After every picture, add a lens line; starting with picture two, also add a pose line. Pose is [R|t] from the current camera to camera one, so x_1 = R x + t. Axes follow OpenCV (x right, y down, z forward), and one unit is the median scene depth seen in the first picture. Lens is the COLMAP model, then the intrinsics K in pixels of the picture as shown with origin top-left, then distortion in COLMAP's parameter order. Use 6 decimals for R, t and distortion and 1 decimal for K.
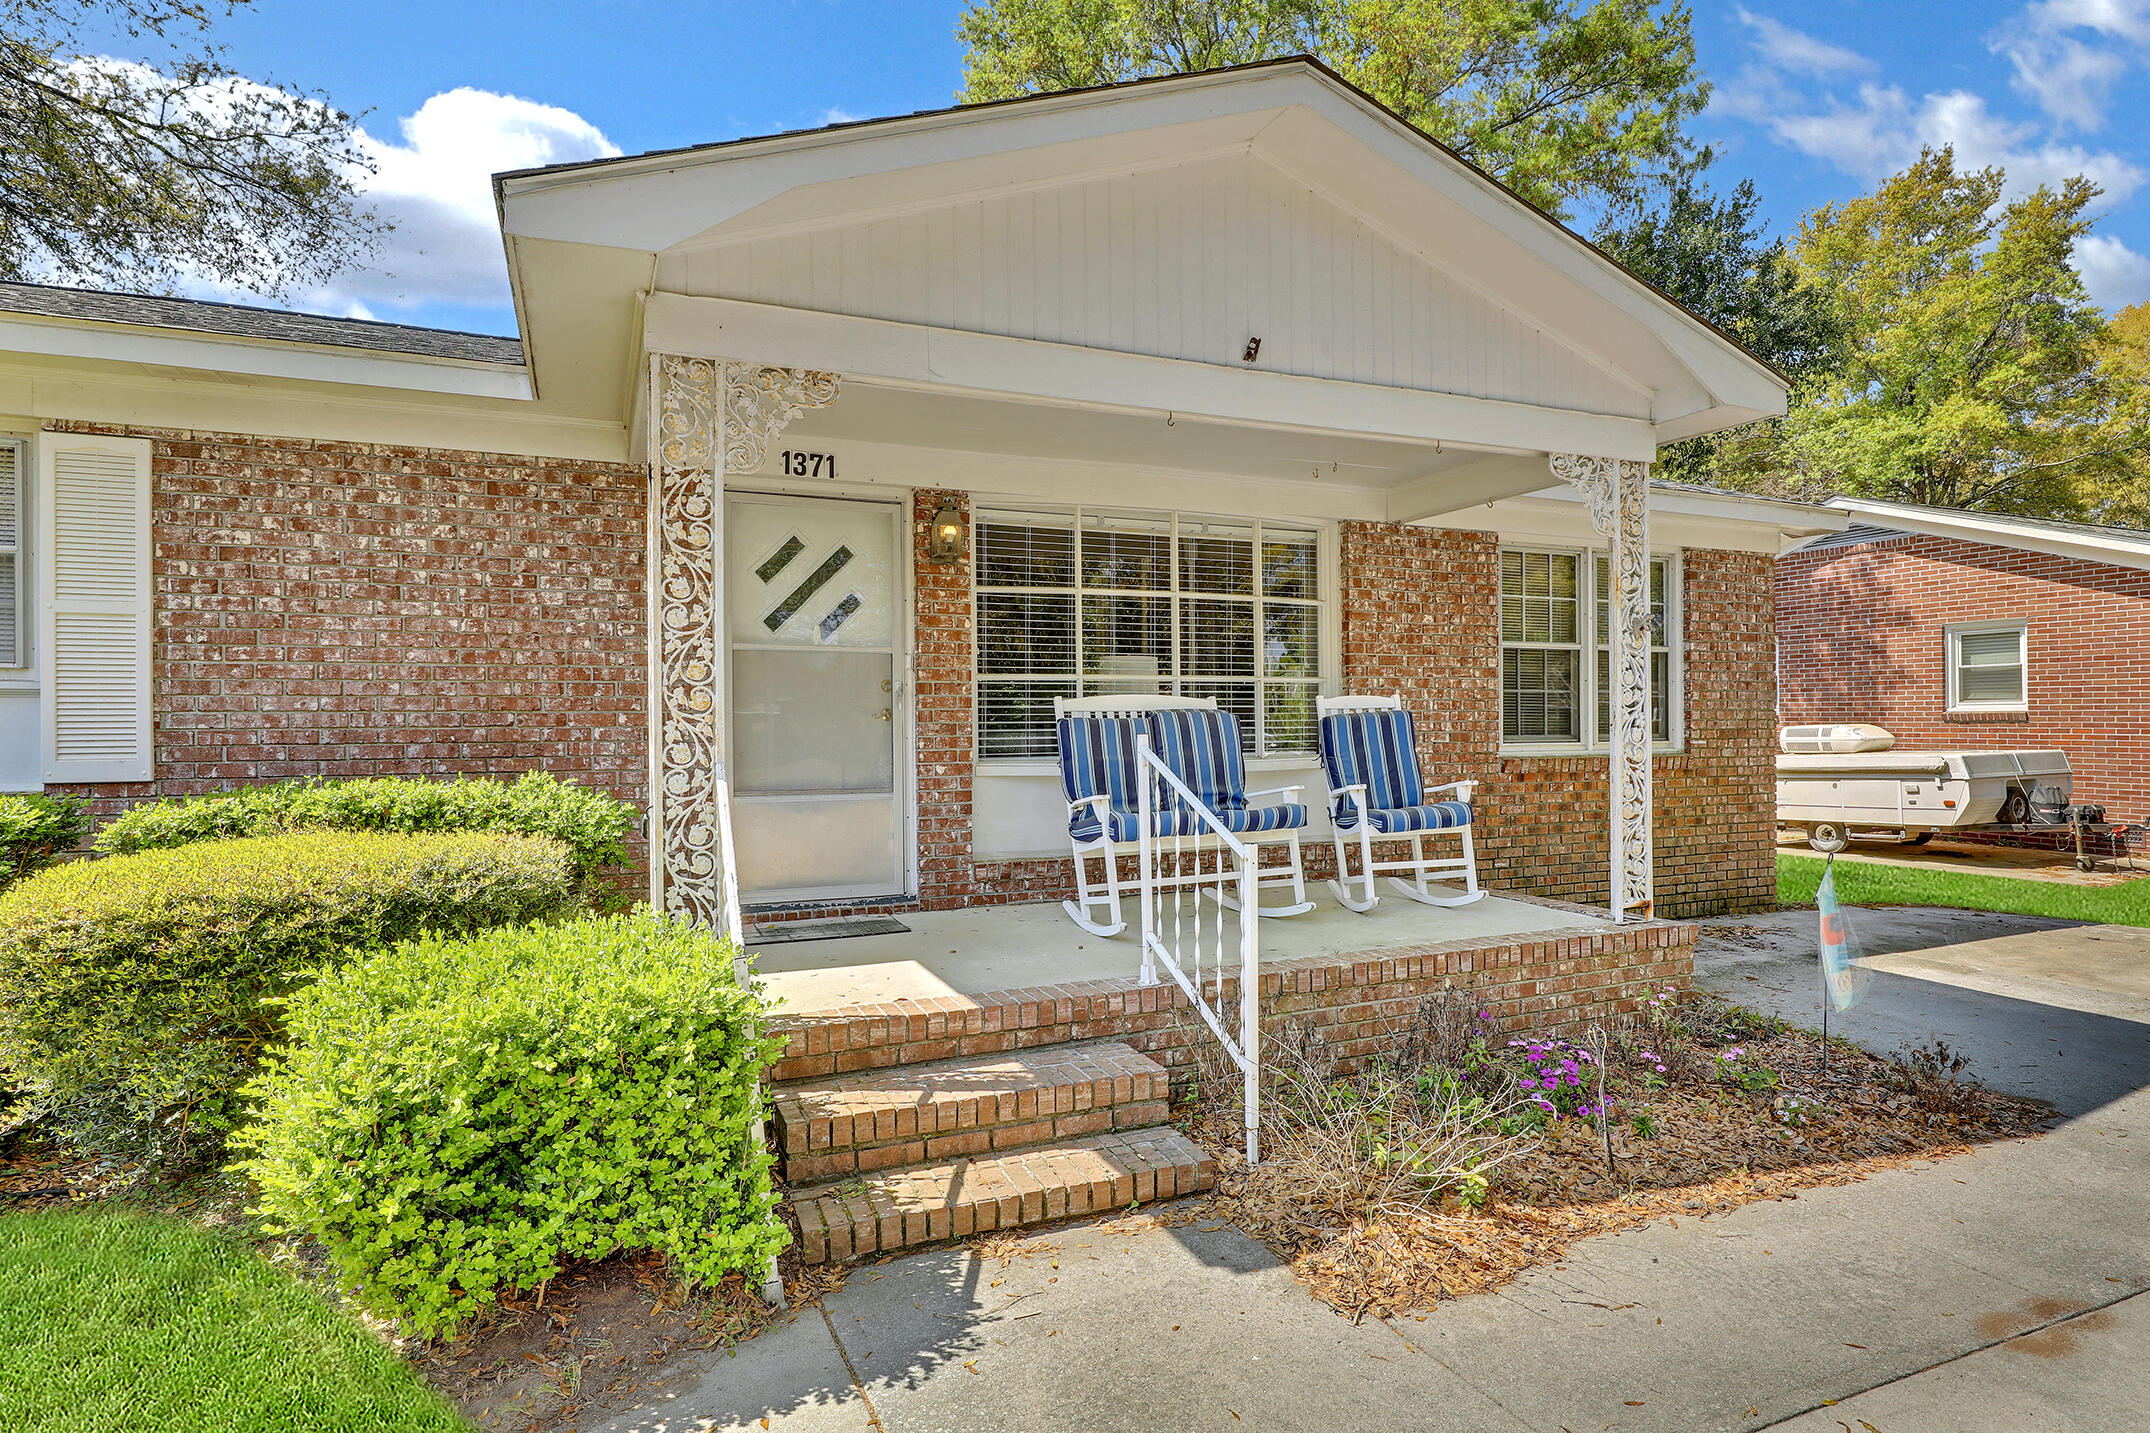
lens RADIAL K [[1145.8, 0, 1080.6], [0, 1145.8, 720.9], [0, 0, 1]] dist [-0.003691, -0.000265]
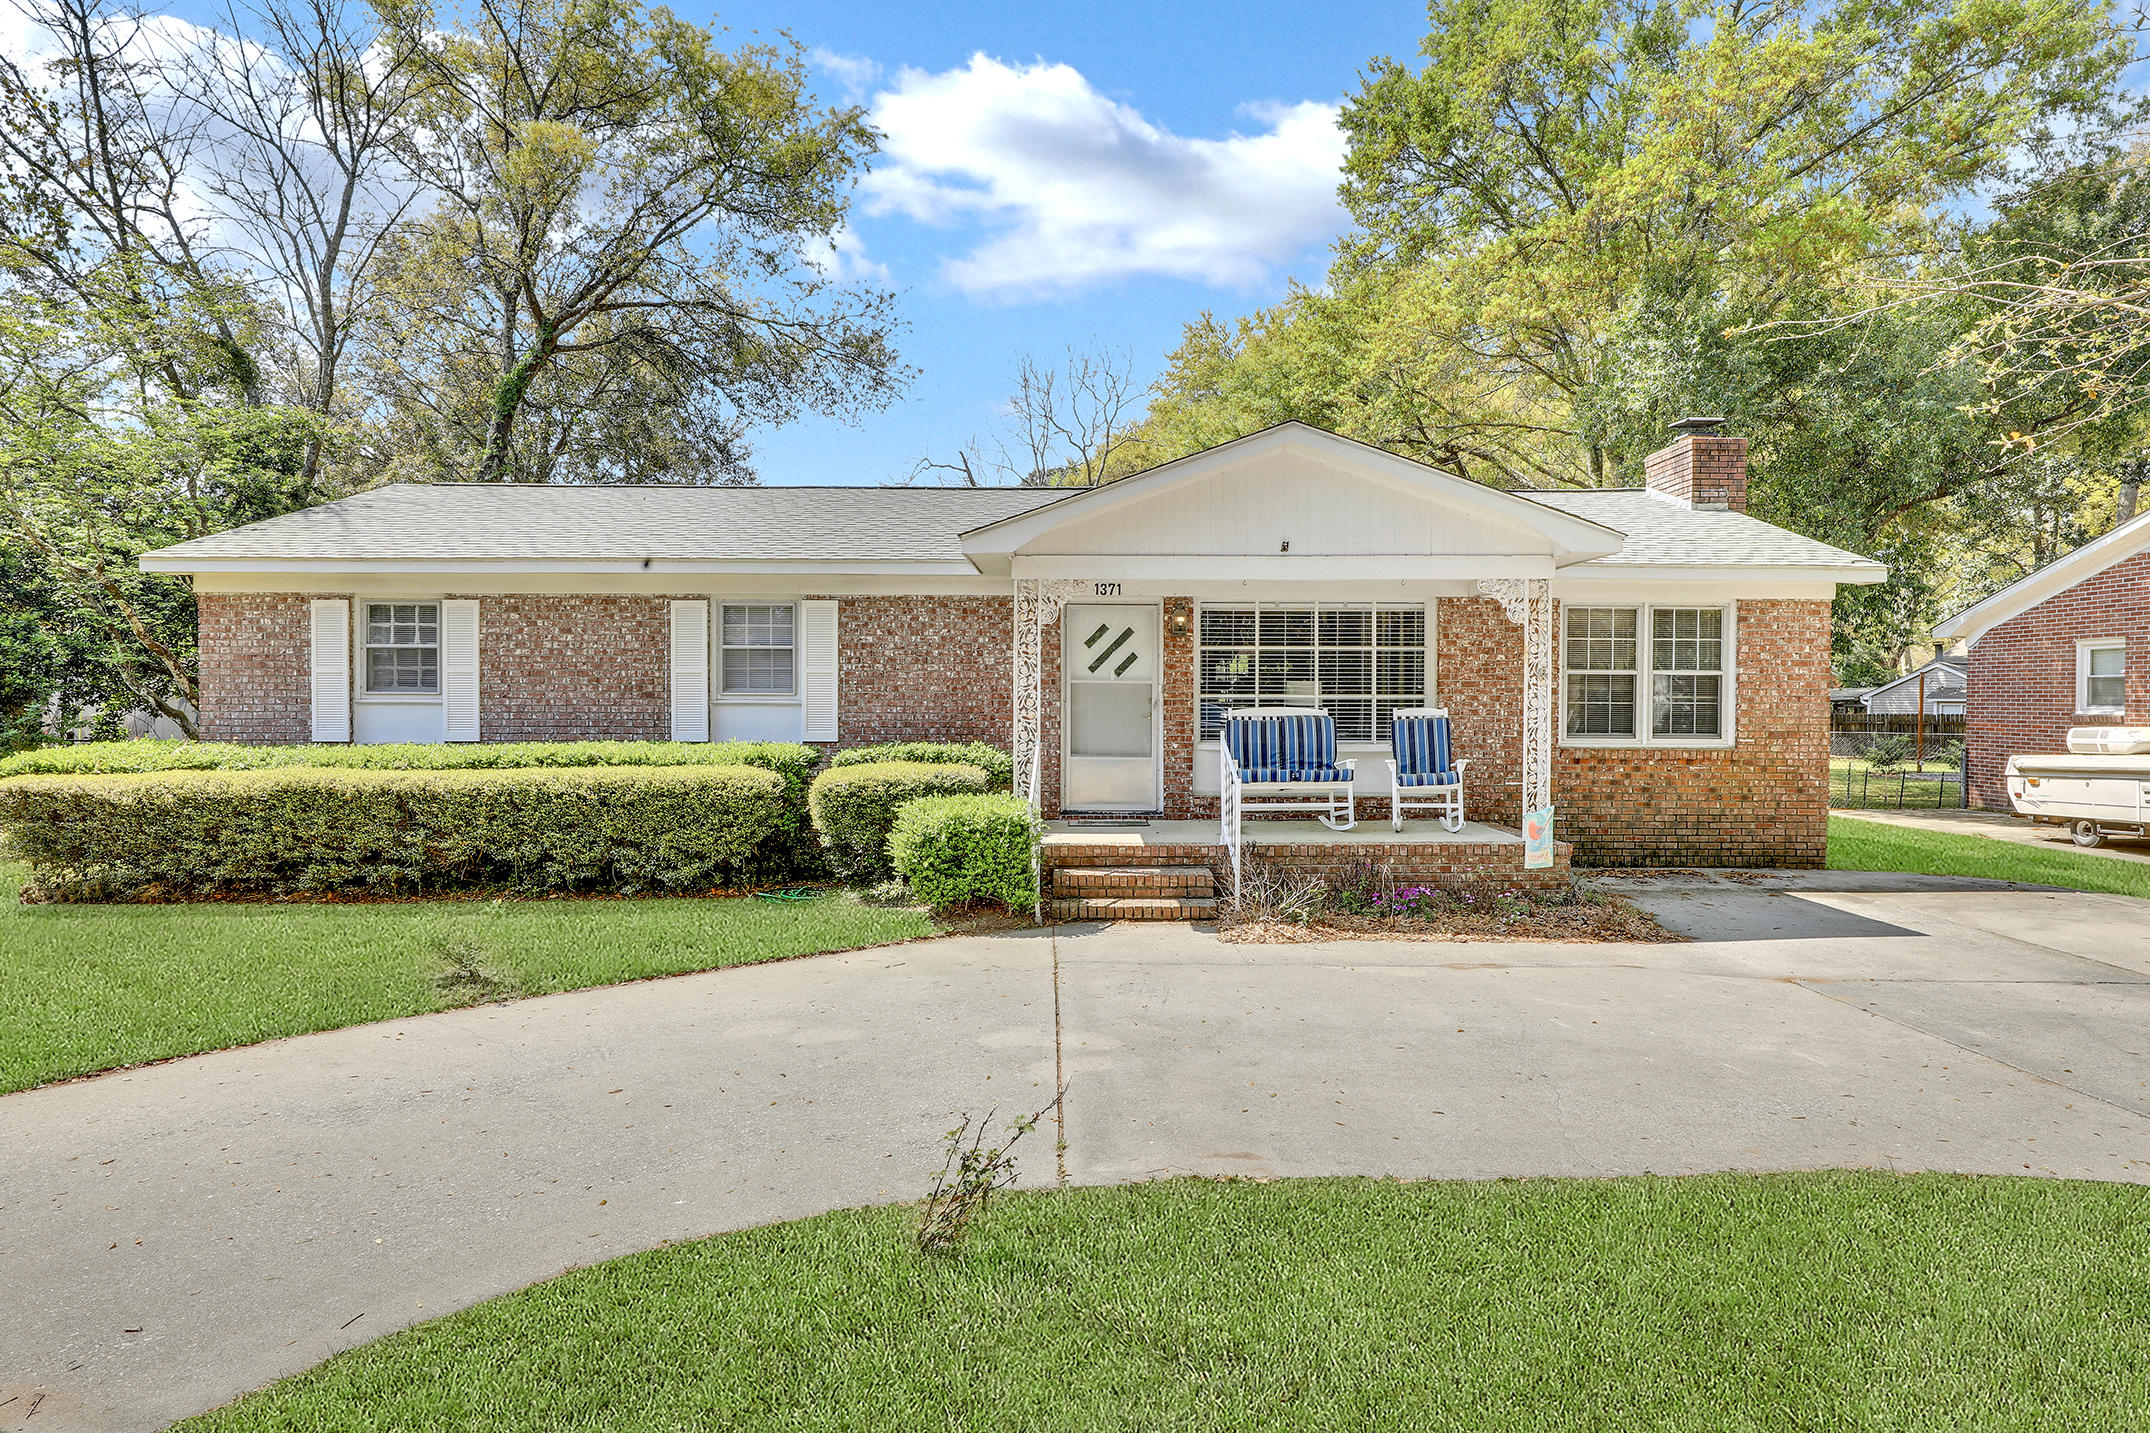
lens RADIAL K [[1232.8, 0, 1075.6], [0, 1232.8, 713.6], [0, 0, 1]] dist [-0.003882, 0.000998]
pose [[0.916719, 0.014008, -0.399288, 0.541513], [-0.008821, 0.999851, 0.014825, -0.039259], [0.399436, -0.010068, 0.916706, -0.934479]]
